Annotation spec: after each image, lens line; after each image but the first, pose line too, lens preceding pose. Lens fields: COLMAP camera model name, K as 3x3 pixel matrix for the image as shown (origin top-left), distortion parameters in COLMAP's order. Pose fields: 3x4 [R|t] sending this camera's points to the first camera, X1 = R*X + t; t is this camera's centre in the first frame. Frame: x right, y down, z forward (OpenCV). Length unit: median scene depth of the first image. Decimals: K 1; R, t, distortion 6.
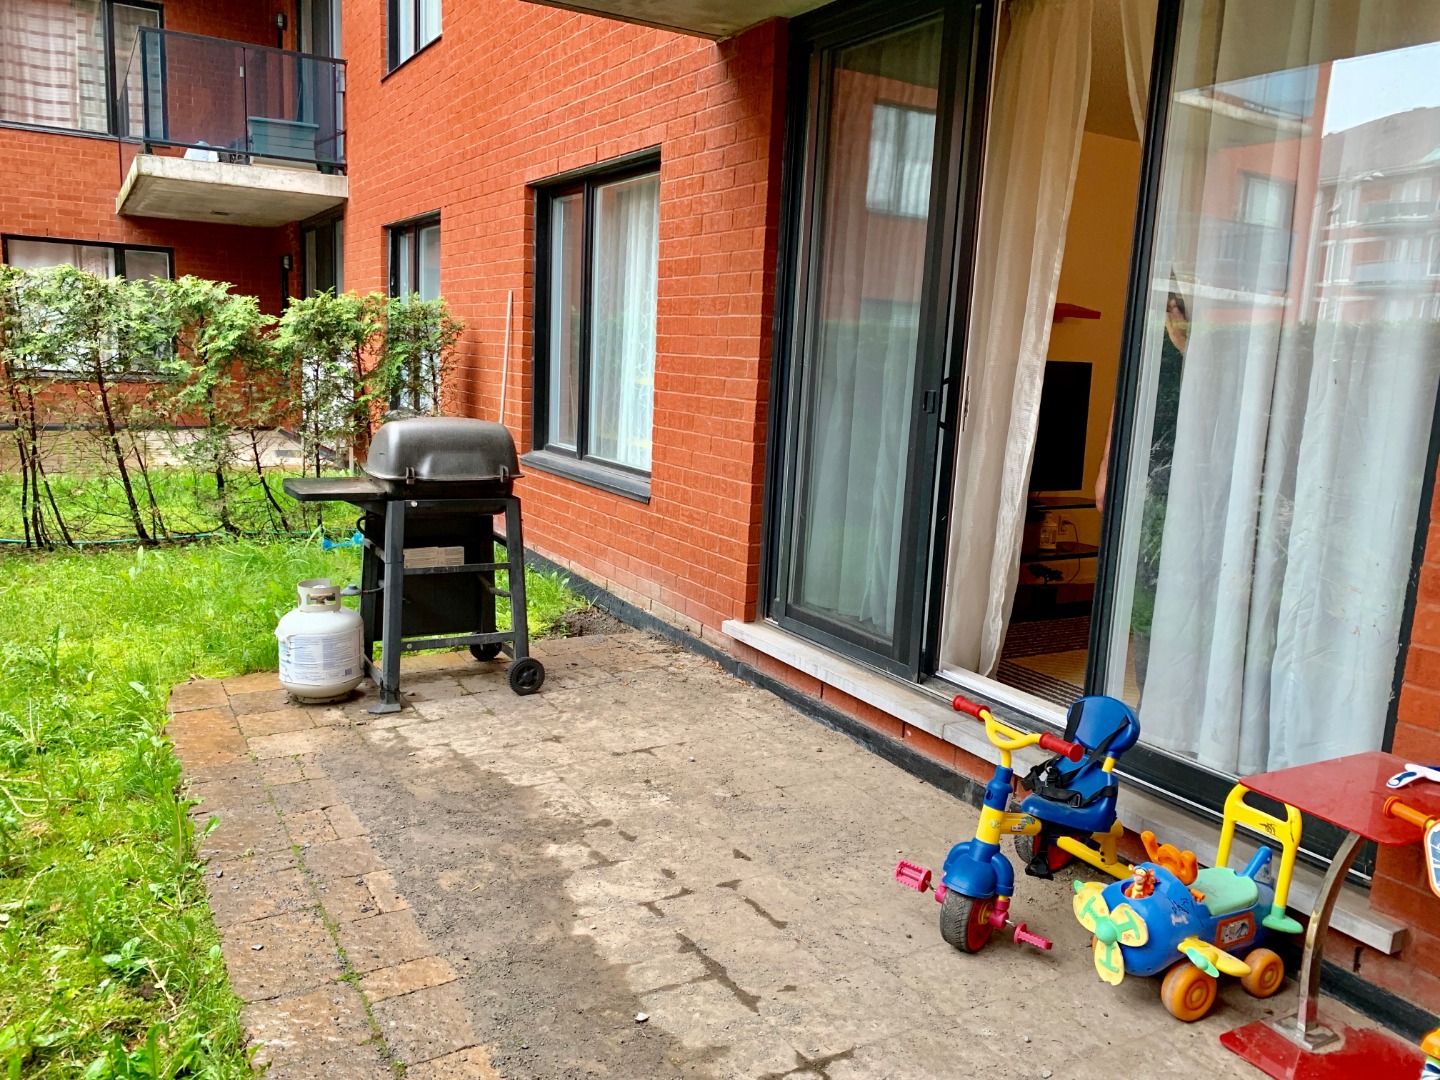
lens RADIAL K [[1103.1, 0, 716.5], [0, 1103.1, 527.0], [0, 0, 1]] dist [0.047903, -0.068639]
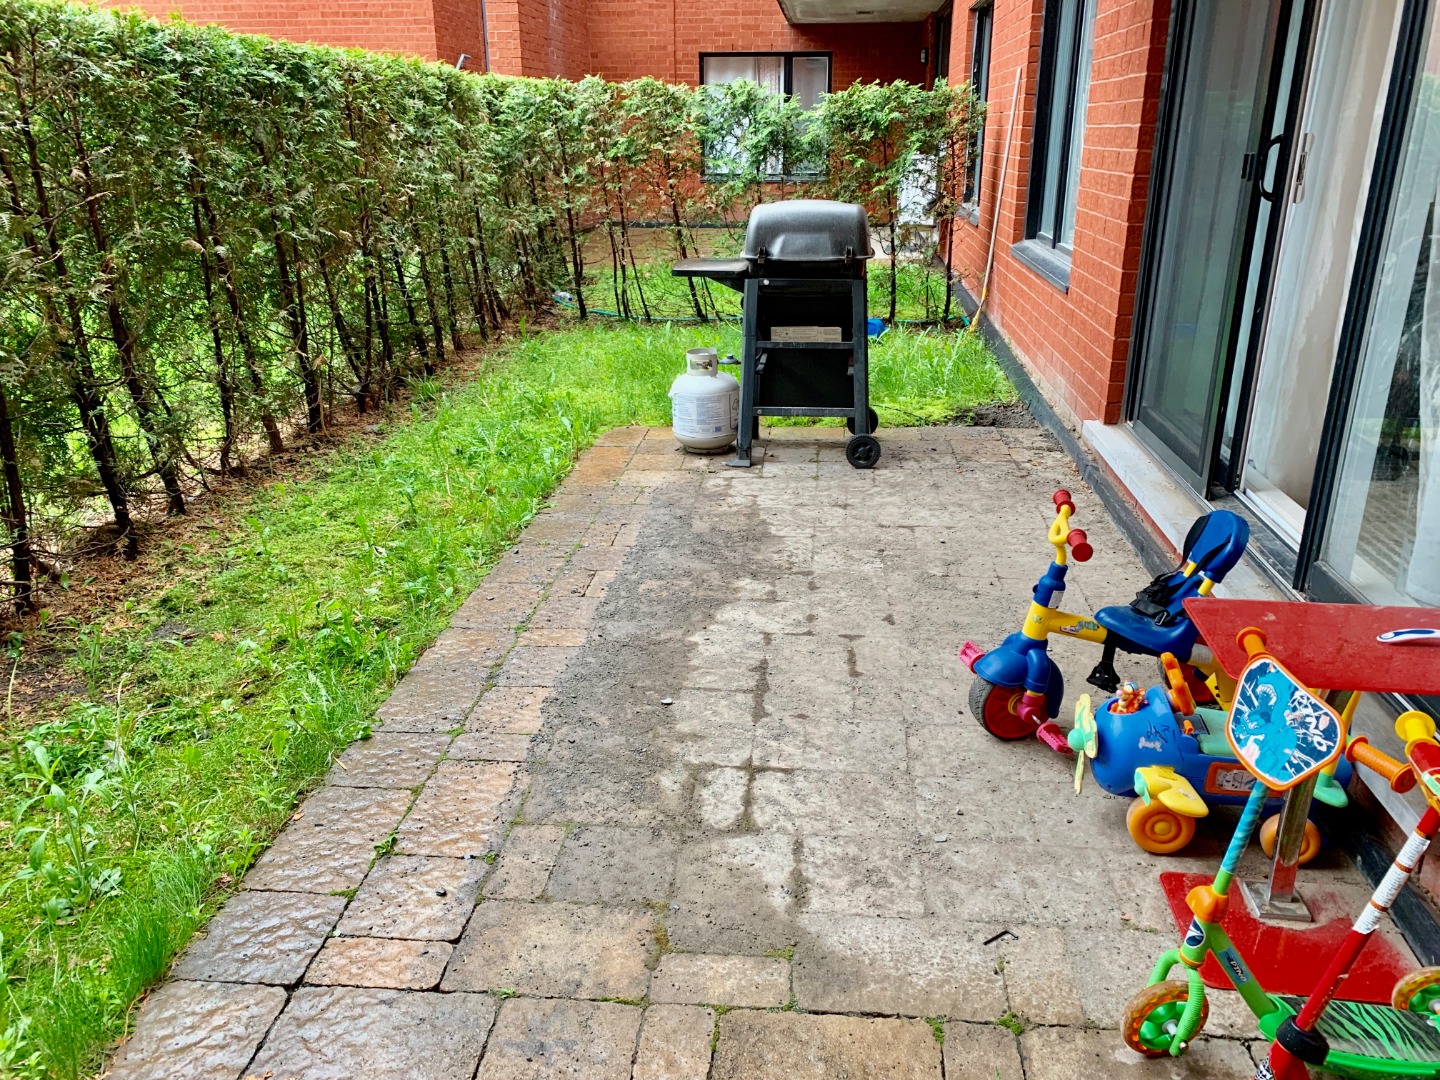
lens RADIAL K [[1103.1, 0, 724.1], [0, 1103.1, 549.4], [0, 0, 1]] dist [0.047903, -0.068639]
pose [[0.810147, 0.159669, -0.564063, 0.357936], [-0.050702, 0.977672, 0.203927, 0.017442], [0.584030, -0.136612, 0.800154, 0.053605]]
